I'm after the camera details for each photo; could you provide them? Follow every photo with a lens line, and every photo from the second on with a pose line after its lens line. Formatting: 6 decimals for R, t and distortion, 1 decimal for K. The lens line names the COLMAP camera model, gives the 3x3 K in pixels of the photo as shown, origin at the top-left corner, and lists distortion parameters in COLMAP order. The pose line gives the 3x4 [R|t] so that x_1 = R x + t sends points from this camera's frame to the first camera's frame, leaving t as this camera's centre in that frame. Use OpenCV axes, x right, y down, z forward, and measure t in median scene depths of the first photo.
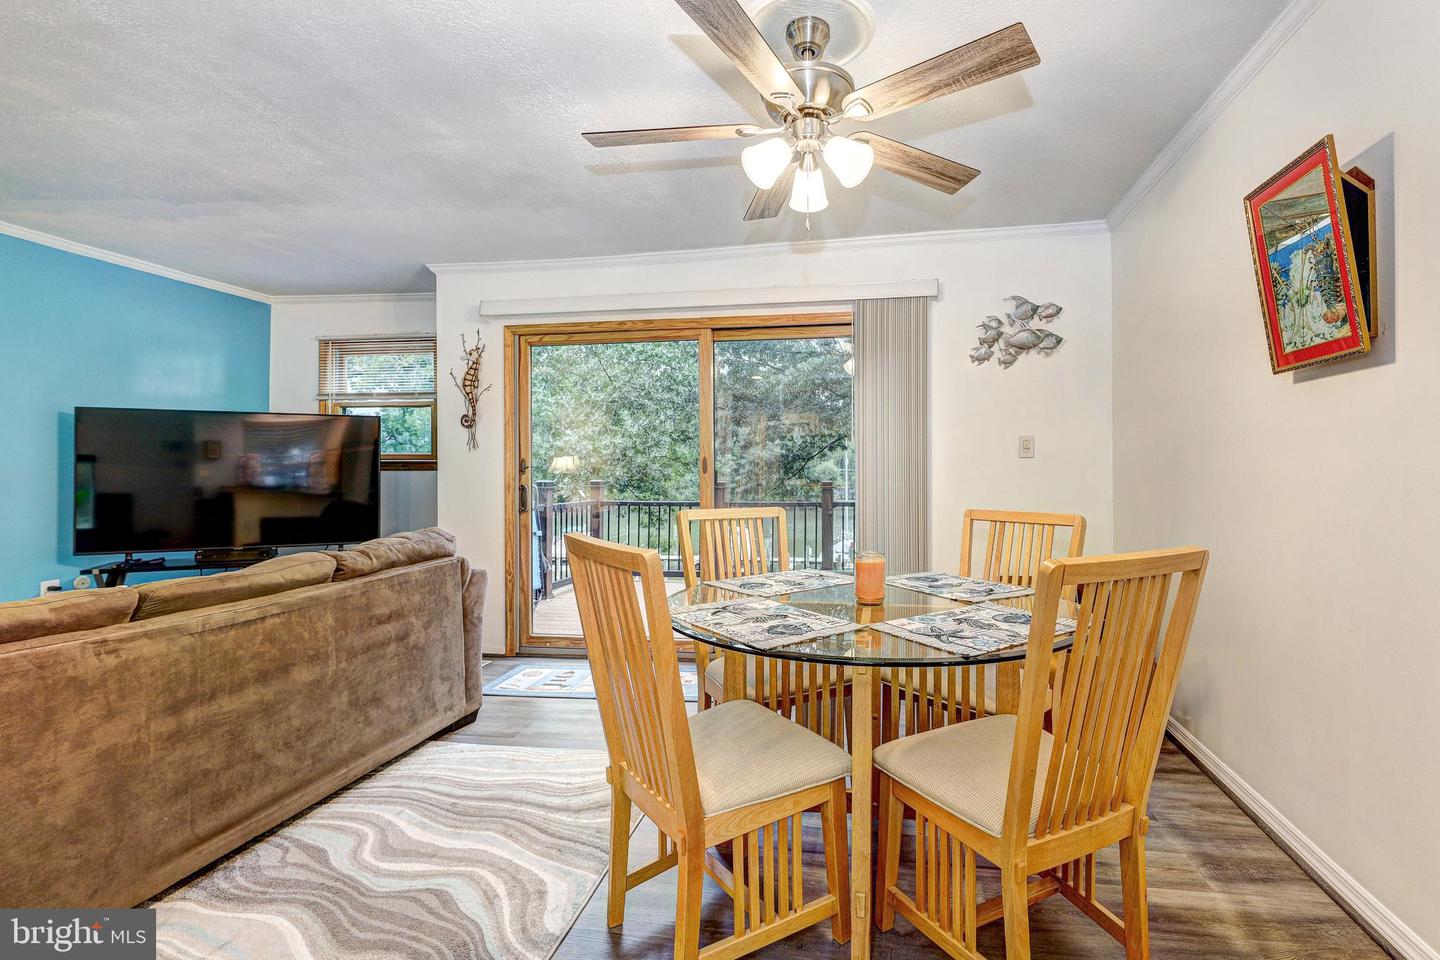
lens RADIAL K [[661.0, 0, 782.5], [0, 661.0, 467.2], [0, 0, 1]] dist [0.000815, -0.000327]
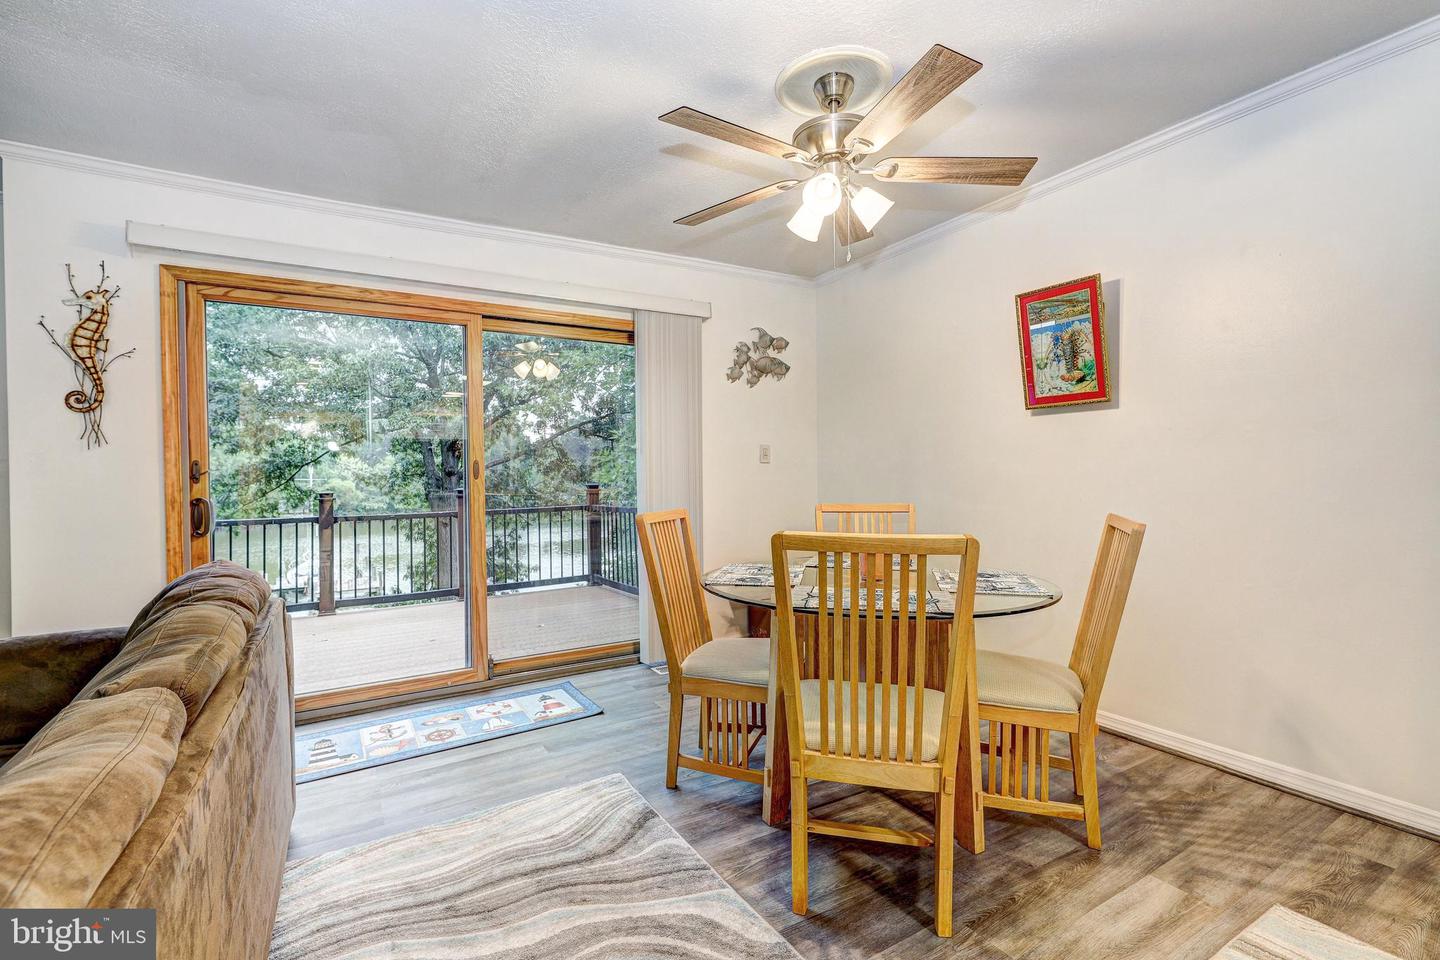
lens RADIAL K [[642.7, 0, 714.9], [0, 642.7, 481.5], [0, 0, 1]] dist [-0.000838, -0.001039]
pose [[0.775212, -0.012866, 0.631570, -0.401552], [0.007309, 0.999908, 0.011398, 0.005582], [-0.631658, -0.004219, 0.775235, 0.130114]]
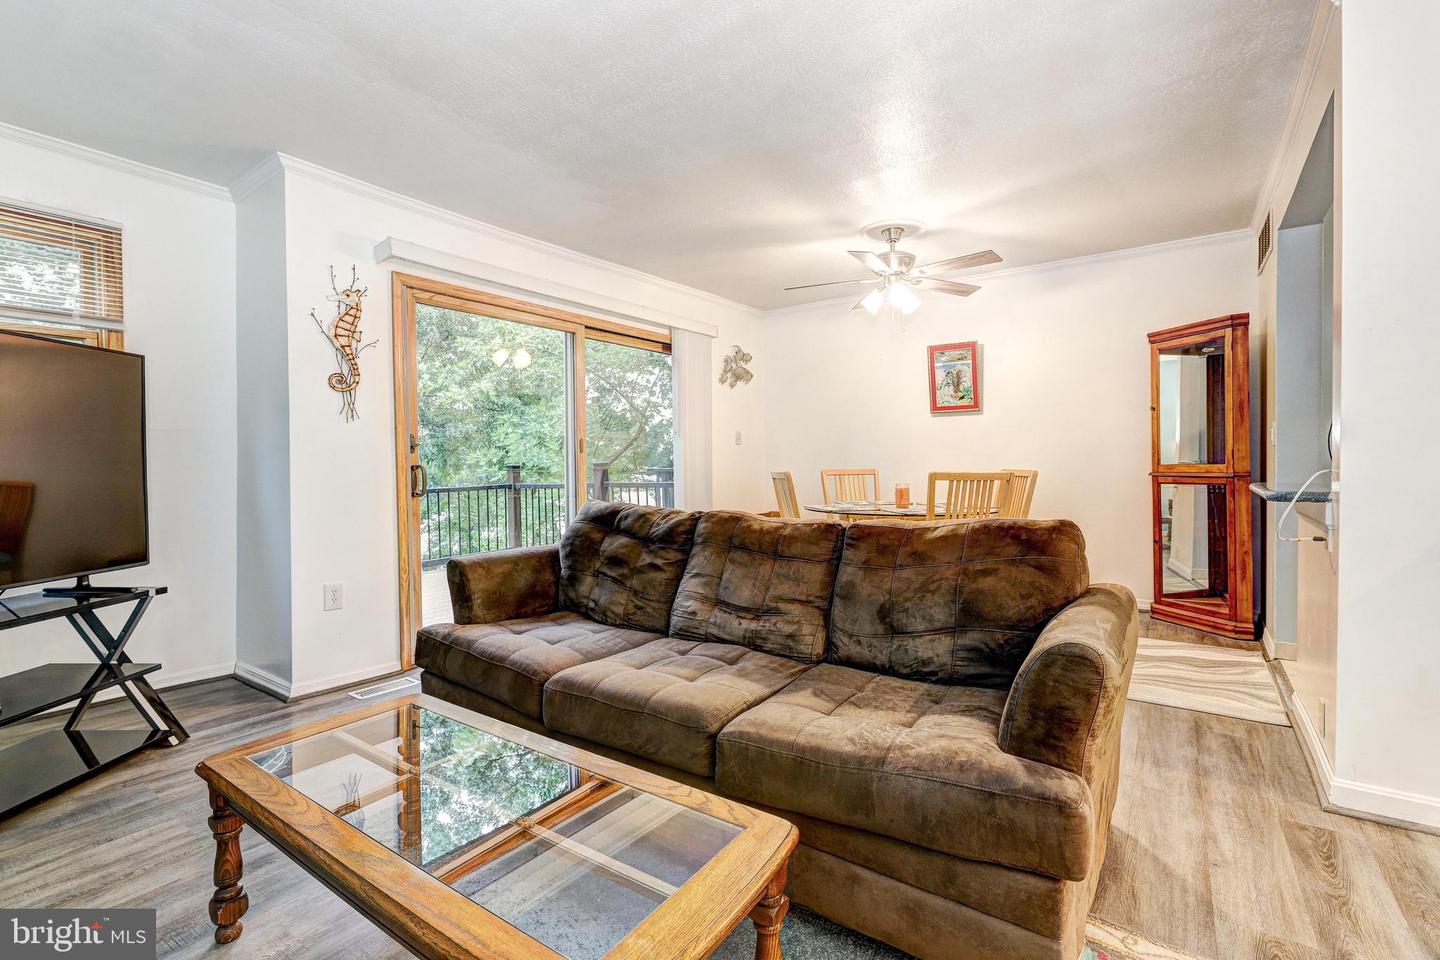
lens RADIAL K [[638.6, 0, 737.0], [0, 638.6, 473.0], [0, 0, 1]] dist [0.000151, 0.000038]
pose [[0.441448, -0.019113, 0.897083, -0.956097], [0.008229, 0.999817, 0.017252, 0.026485], [-0.897249, -0.000234, 0.441525, 0.270146]]
